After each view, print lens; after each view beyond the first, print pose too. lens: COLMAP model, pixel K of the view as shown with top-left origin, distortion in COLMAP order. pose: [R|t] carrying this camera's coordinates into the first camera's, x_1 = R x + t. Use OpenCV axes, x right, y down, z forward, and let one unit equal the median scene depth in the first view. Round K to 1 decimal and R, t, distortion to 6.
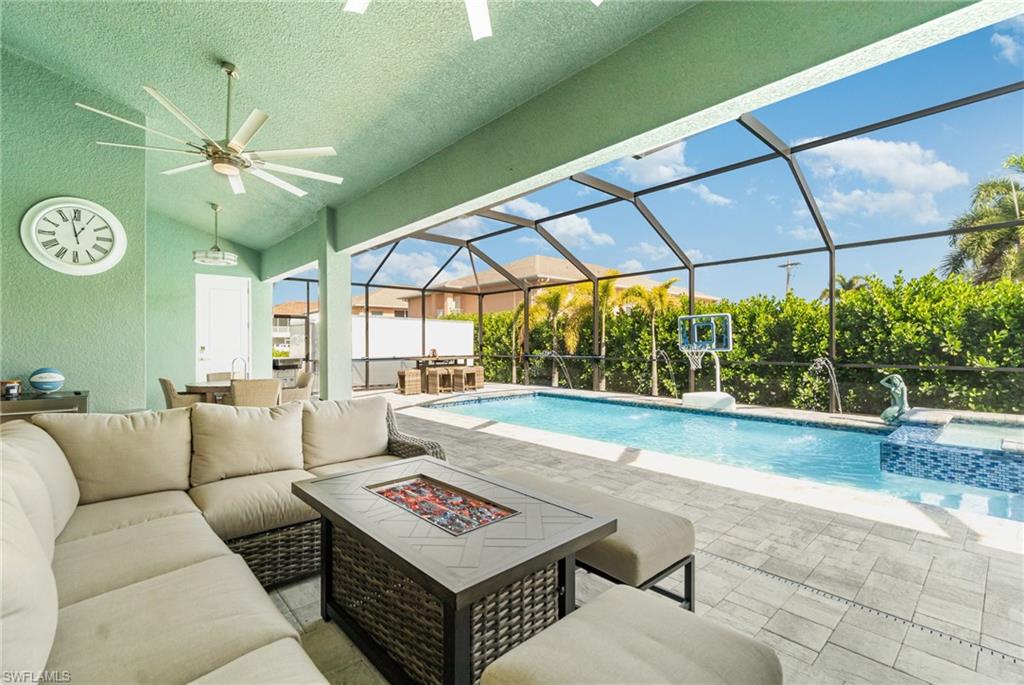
lens RADIAL K [[455.5, 0, 509.3], [0, 455.5, 342.3], [0, 0, 1]] dist [-0.001905, 0.000010]
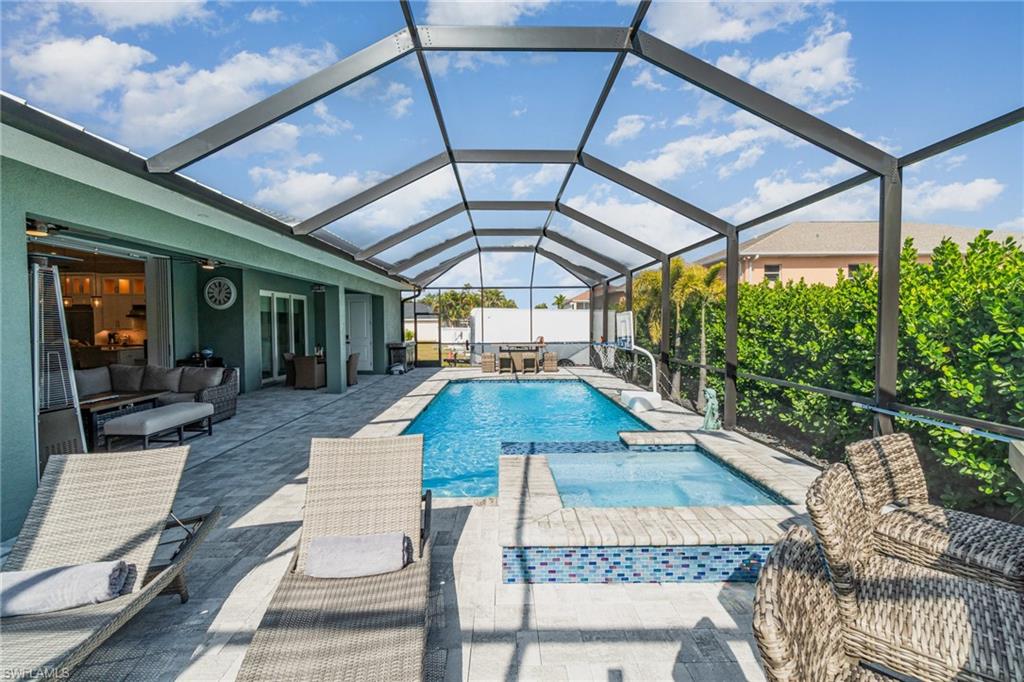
lens RADIAL K [[444.3, 0, 512.1], [0, 444.3, 339.4], [0, 0, 1]] dist [-0.007443, 0.002980]
pose [[0.750546, 0.024593, -0.660361, 1.728668], [0.002741, 0.999183, 0.040327, -0.077702], [0.660813, -0.032077, 0.749865, 0.254819]]
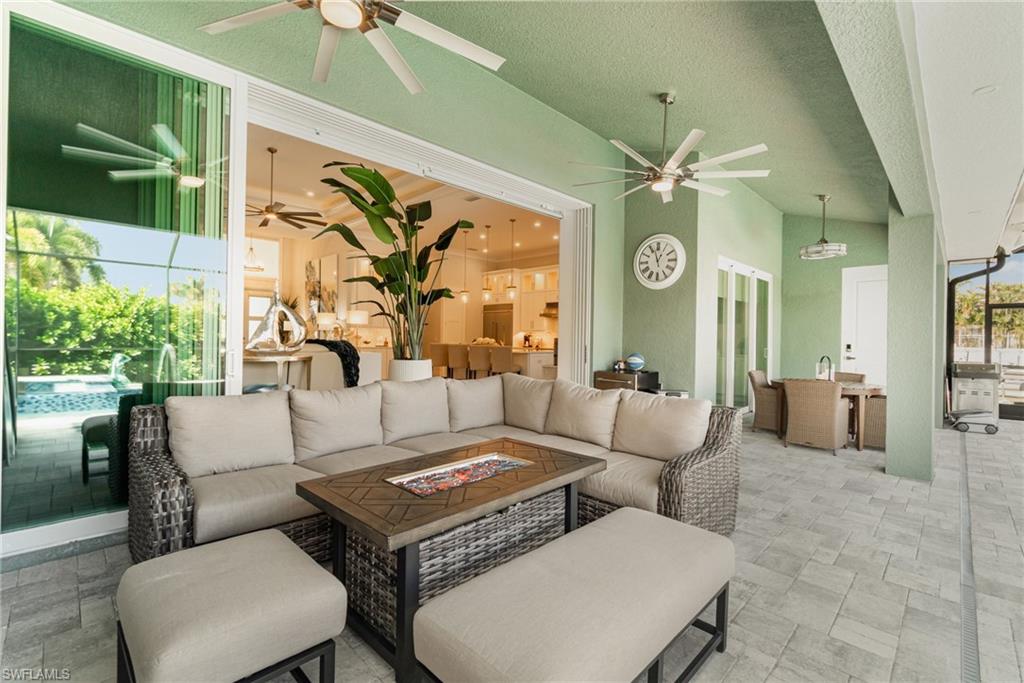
lens RADIAL K [[459.0, 0, 513.7], [0, 459.0, 338.4], [0, 0, 1]] dist [0.003063, 0.000293]
pose [[0.064544, 0.006513, -0.997894, 0.431524], [-0.015056, 0.999871, 0.005552, 0.003054], [0.997801, 0.014666, 0.064633, 0.459909]]
